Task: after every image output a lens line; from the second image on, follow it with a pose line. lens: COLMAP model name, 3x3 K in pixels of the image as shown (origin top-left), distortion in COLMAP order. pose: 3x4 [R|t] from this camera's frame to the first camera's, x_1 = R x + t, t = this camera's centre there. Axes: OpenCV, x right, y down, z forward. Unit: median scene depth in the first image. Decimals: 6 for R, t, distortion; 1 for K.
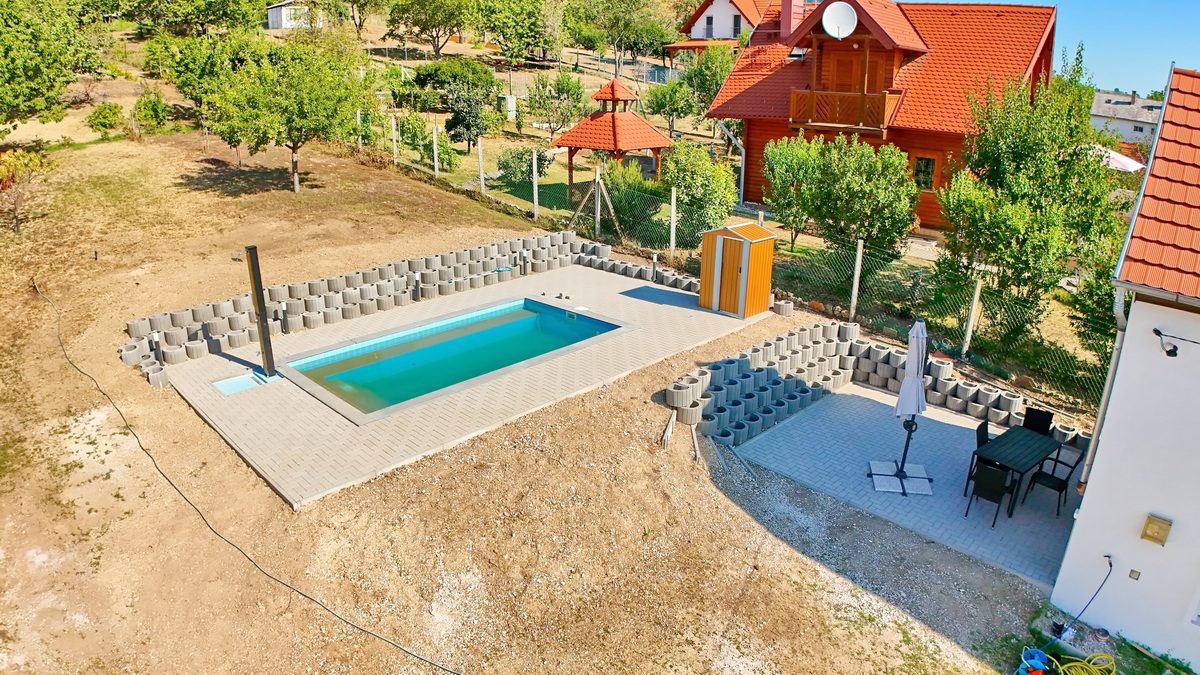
lens RADIAL K [[736.3, 0, 599.6], [0, 736.3, 332.1], [0, 0, 1]] dist [-0.175695, 0.013094]
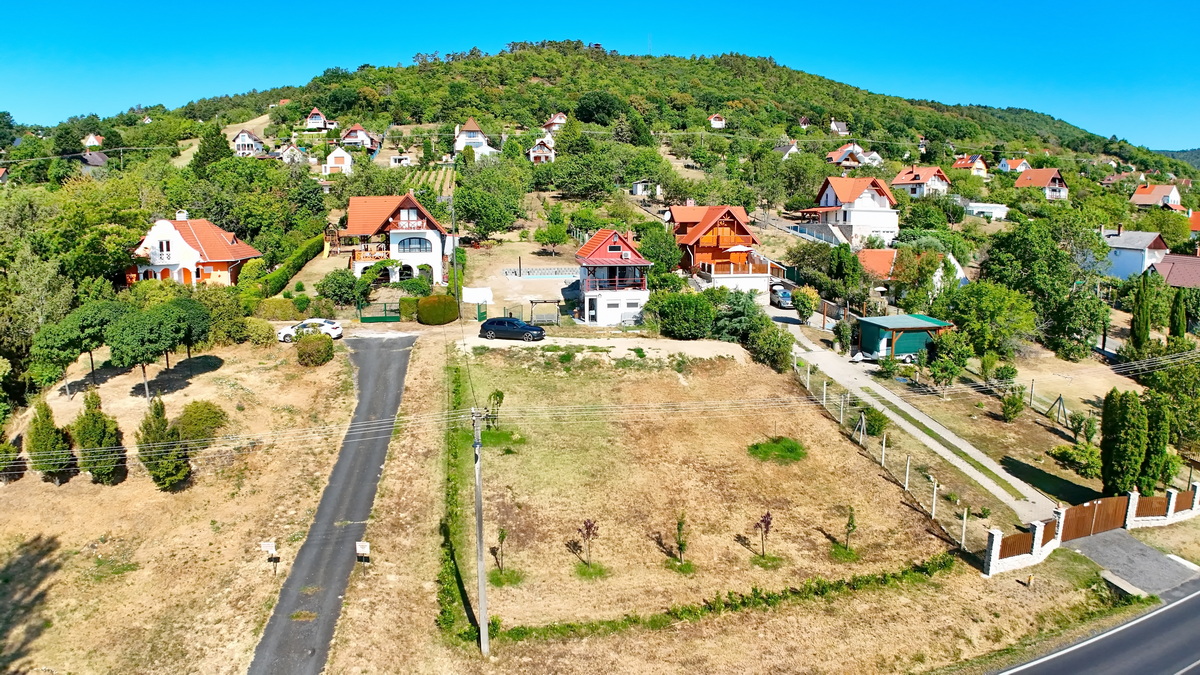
lens RADIAL K [[736.3, 0, 605.5], [0, 736.3, 331.6], [0, 0, 1]] dist [-0.175695, 0.013094]
pose [[0.821789, 0.083940, -0.563575, 2.273264], [-0.185068, 0.974785, -0.124674, 0.706860], [0.538899, 0.206755, 0.816603, -2.243684]]
